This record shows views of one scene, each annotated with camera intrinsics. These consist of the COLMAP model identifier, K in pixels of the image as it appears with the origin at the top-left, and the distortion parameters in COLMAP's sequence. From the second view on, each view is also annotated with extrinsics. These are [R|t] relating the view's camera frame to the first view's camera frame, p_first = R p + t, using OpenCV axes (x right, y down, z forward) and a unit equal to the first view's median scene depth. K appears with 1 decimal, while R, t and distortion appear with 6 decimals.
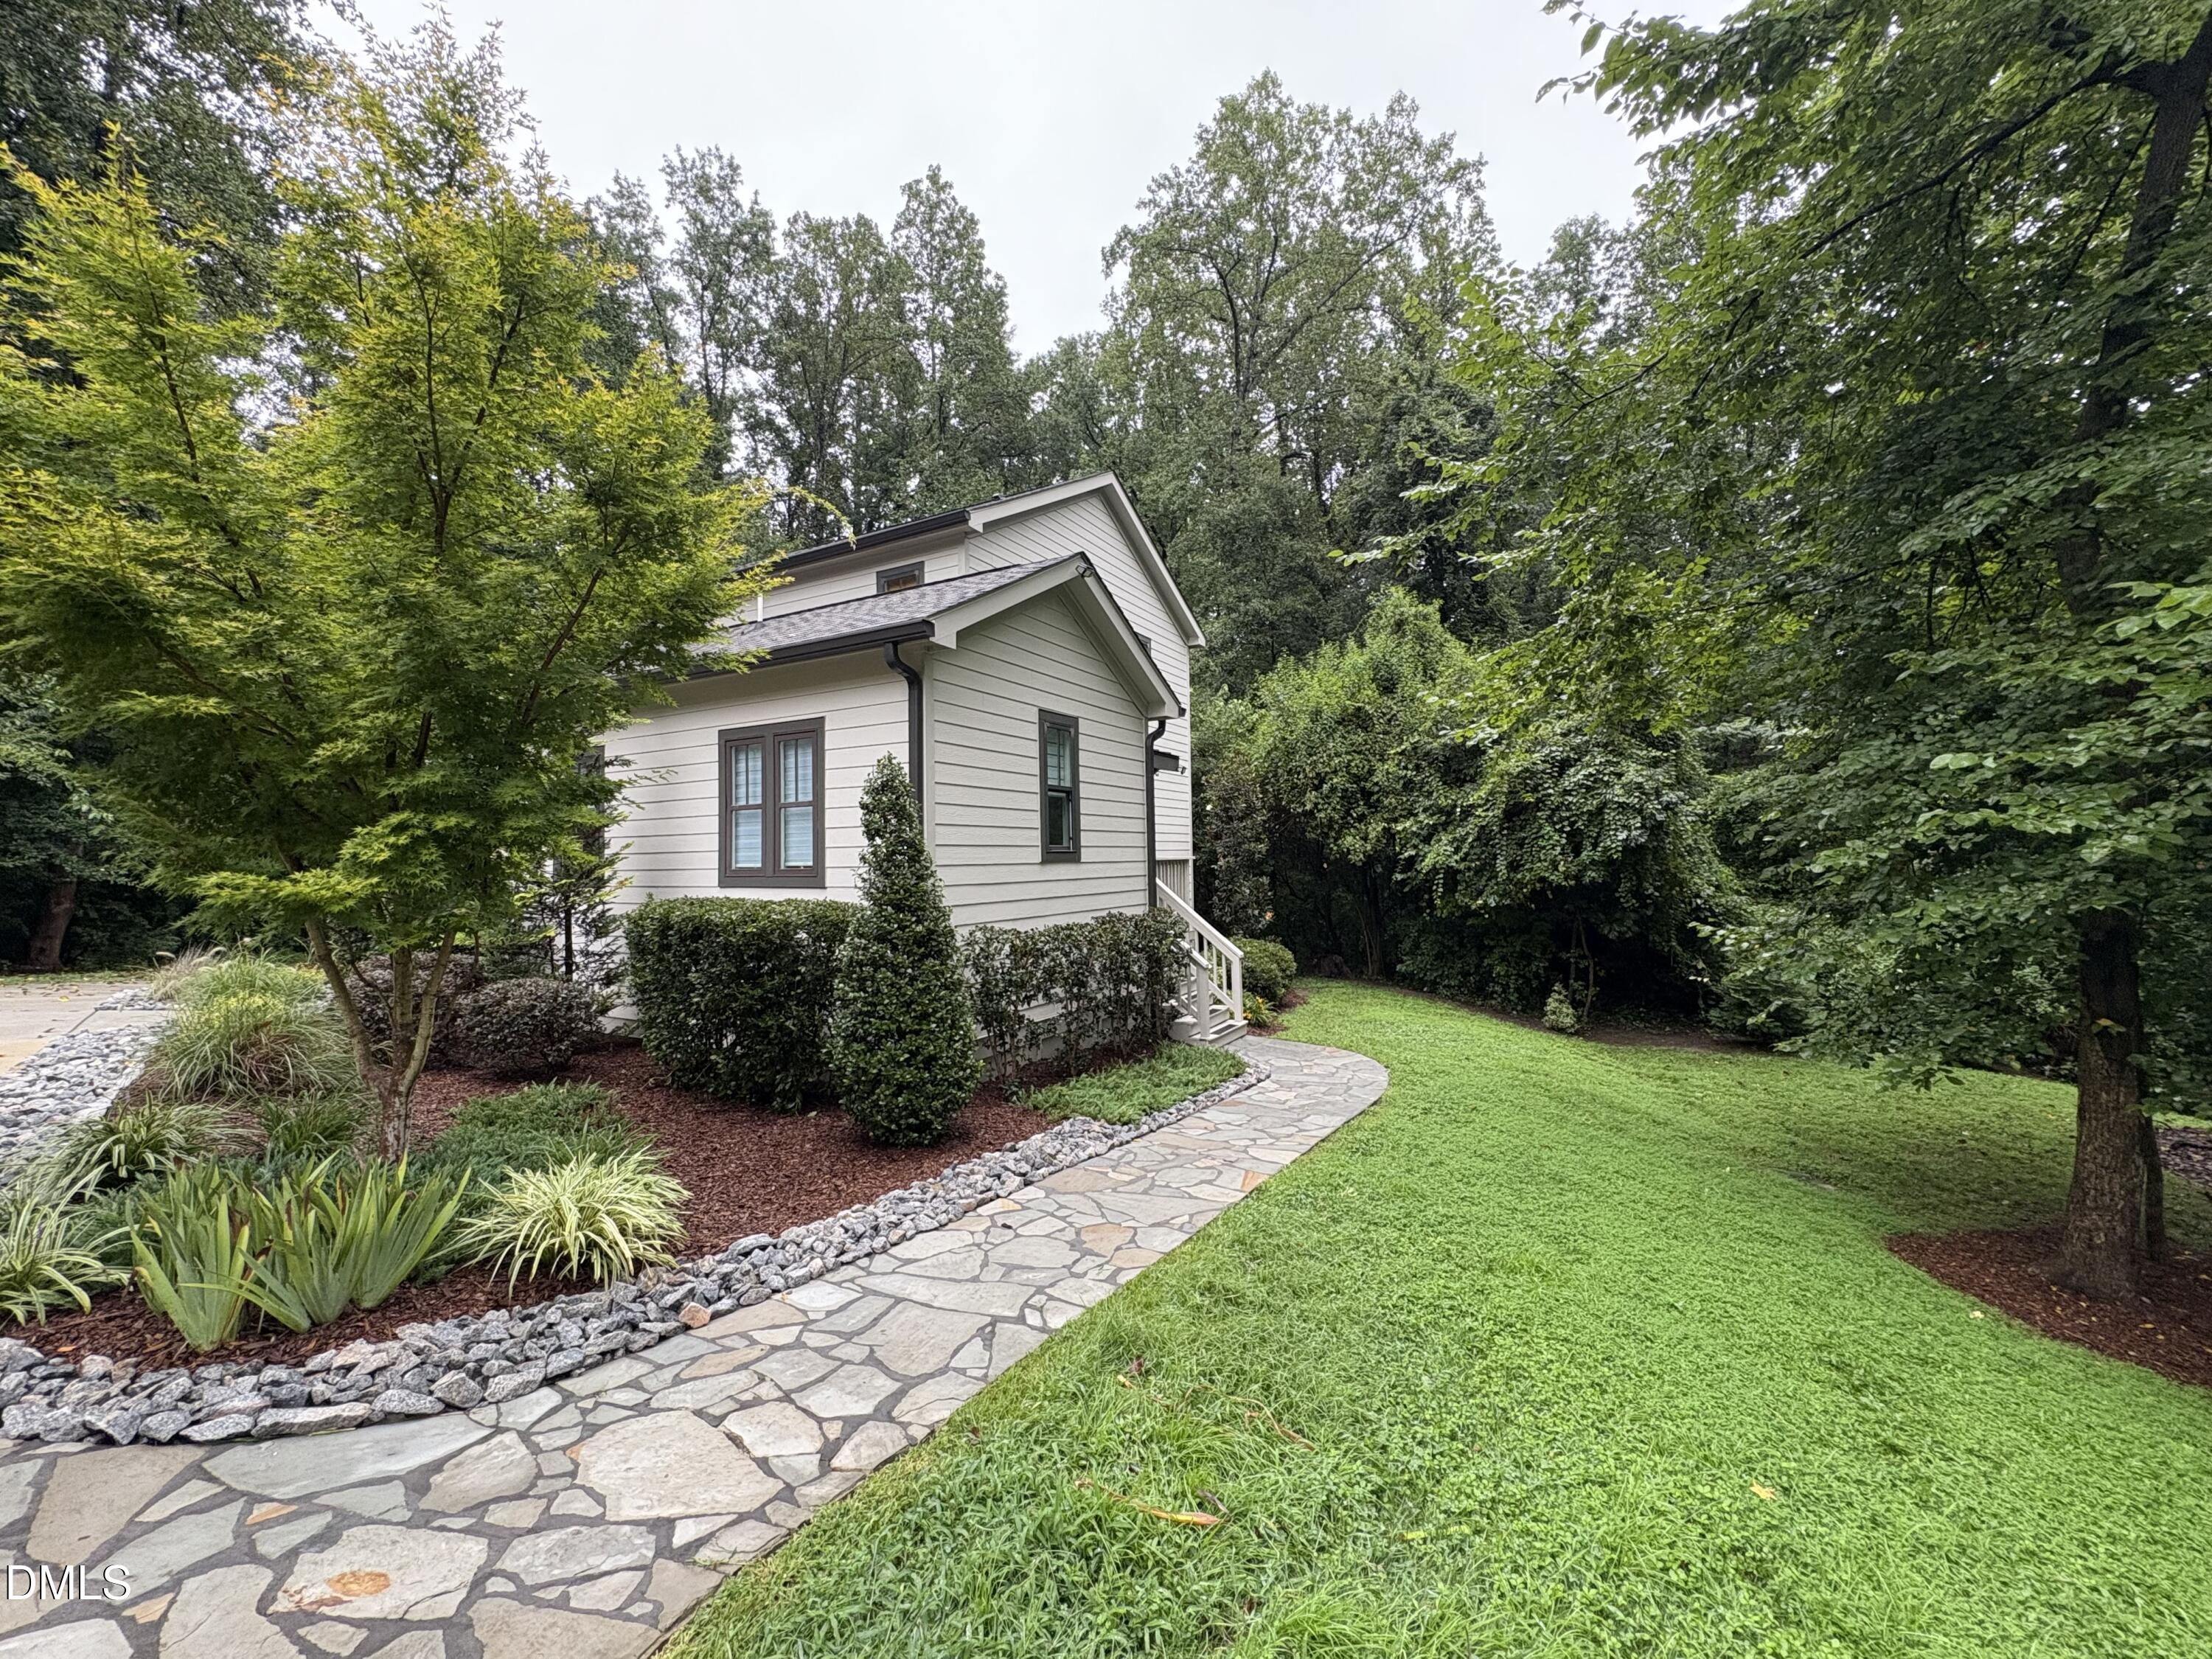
lens RADIAL K [[877.4, 0, 1106.0], [0, 877.4, 829.5], [0, 0, 1]] dist [-0.000070, 0.000099]
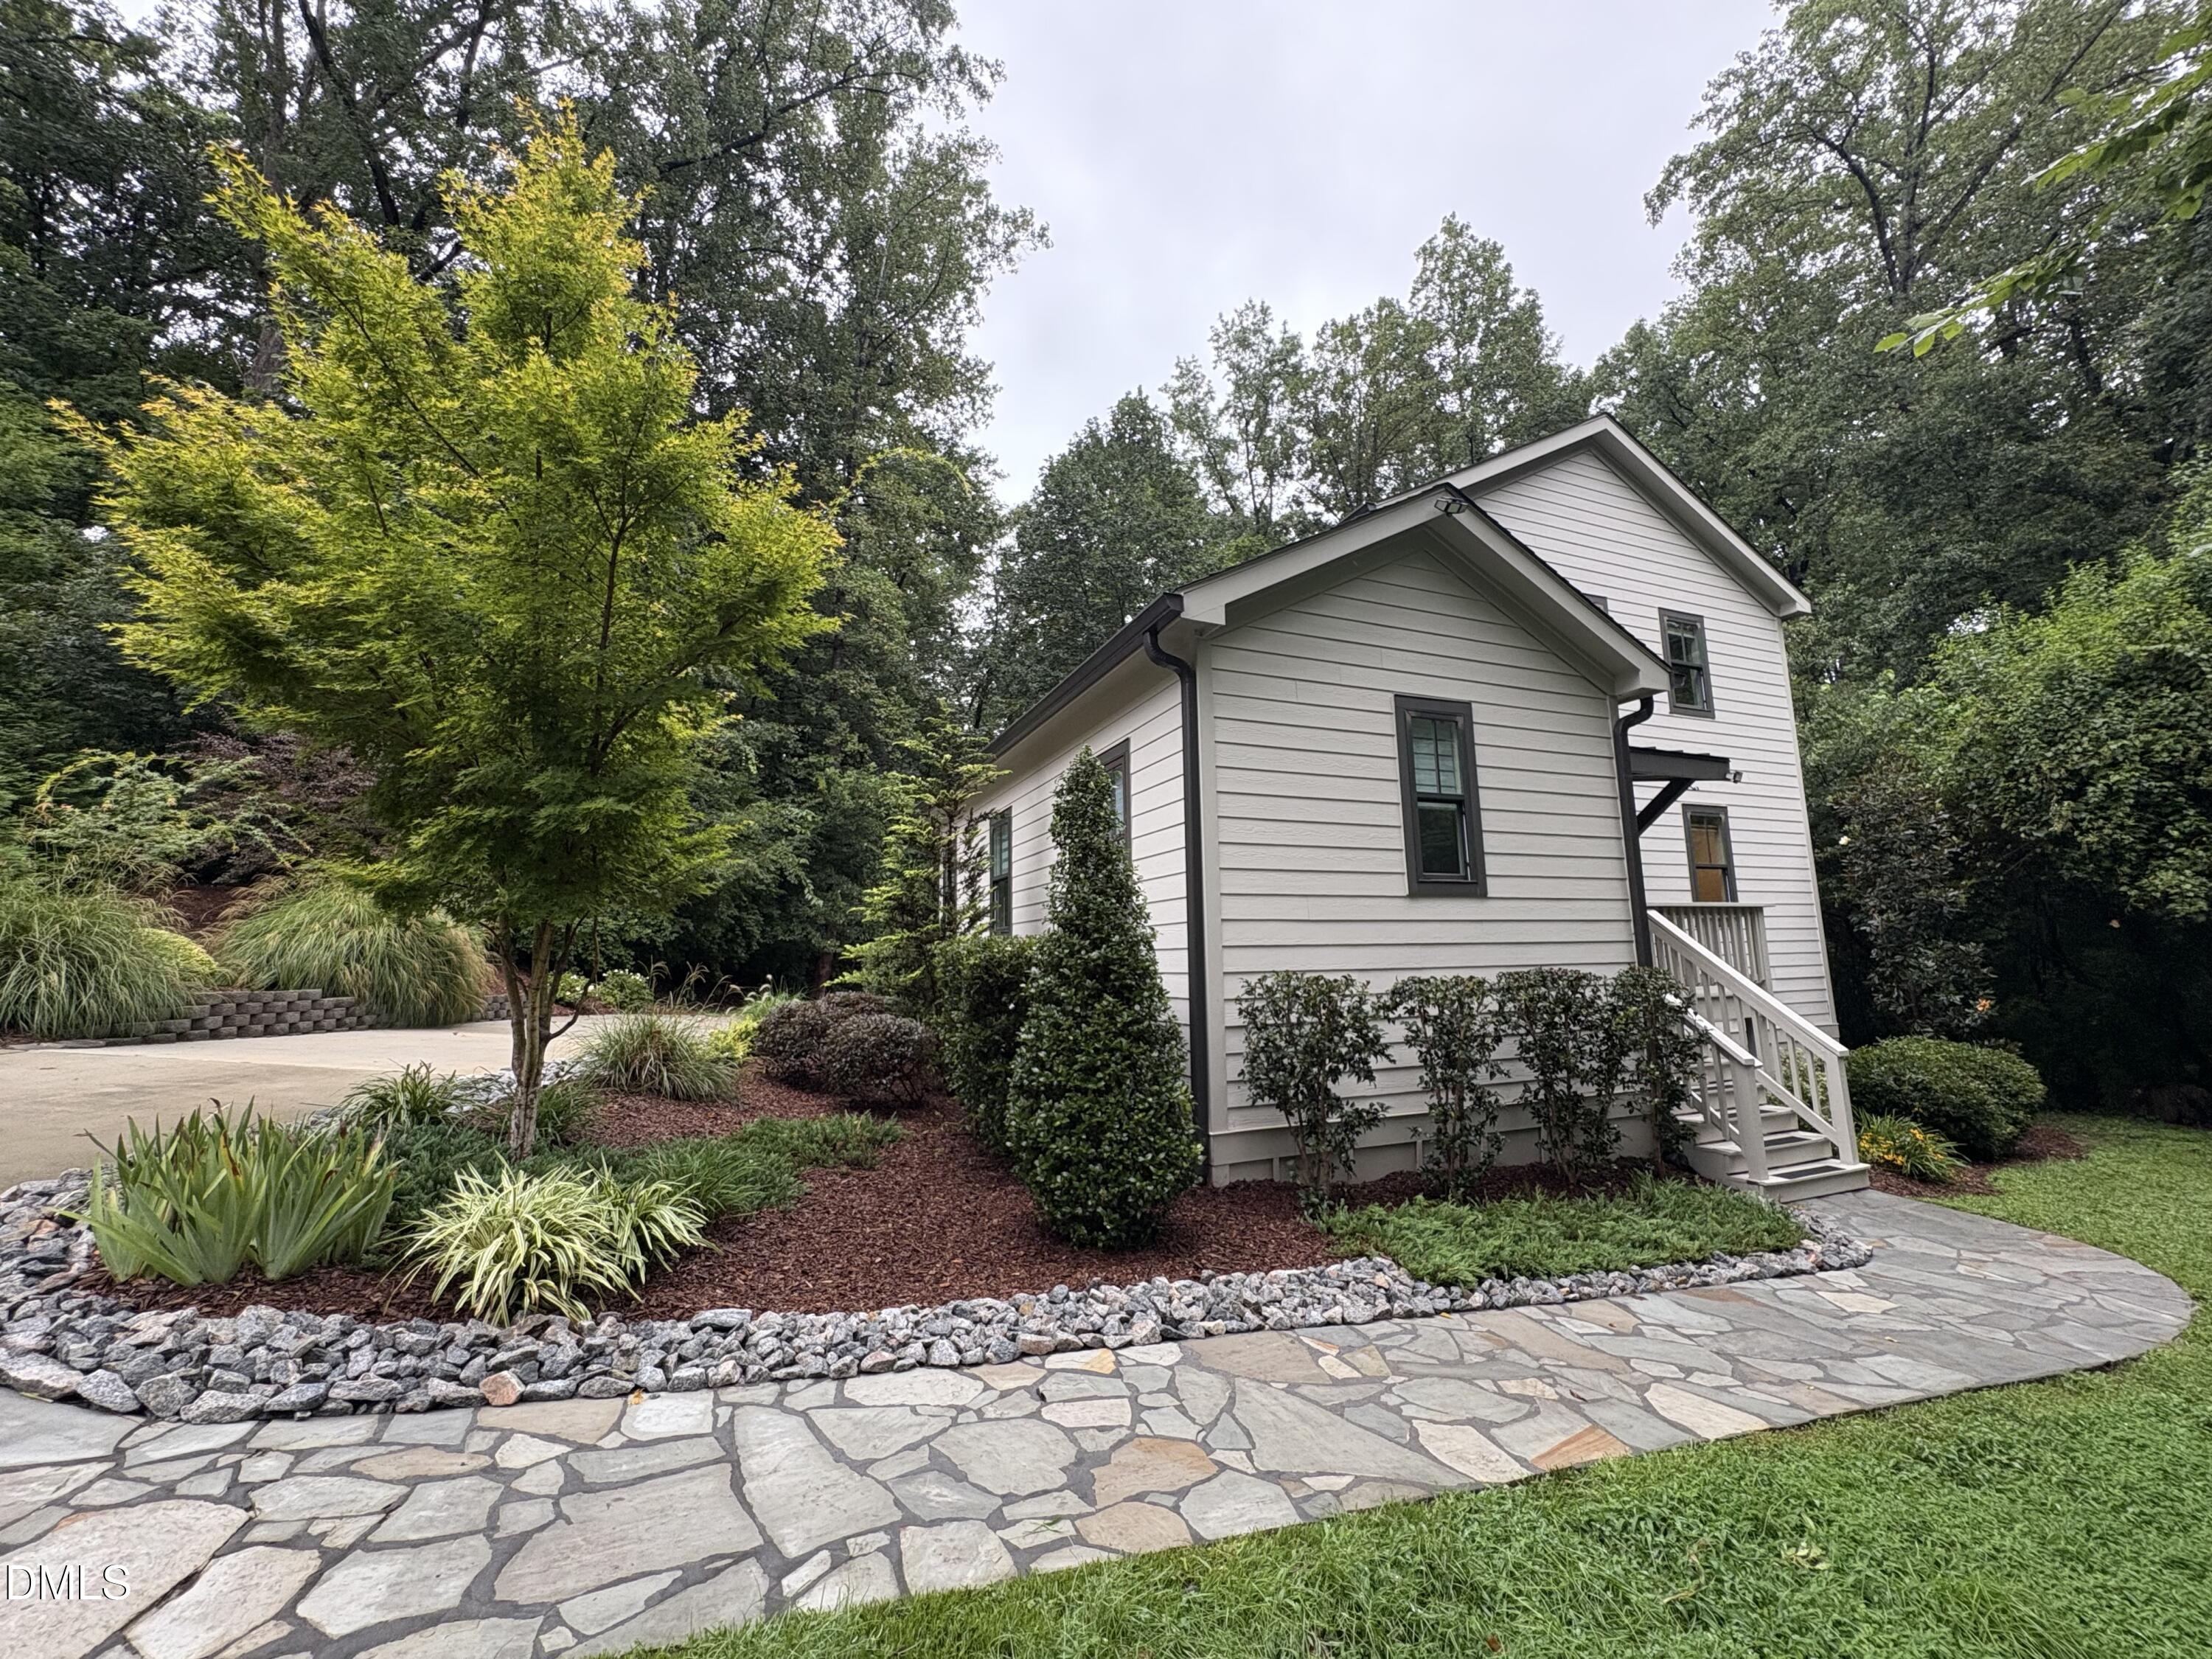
lens RADIAL K [[880.6, 0, 1107.3], [0, 880.6, 827.0], [0, 0, 1]] dist [-0.000460, 0.000471]
pose [[0.787809, -0.088536, -0.609523, 0.170534], [0.025146, 0.993413, -0.111796, 0.052598], [0.615406, 0.072747, 0.784846, 0.233557]]
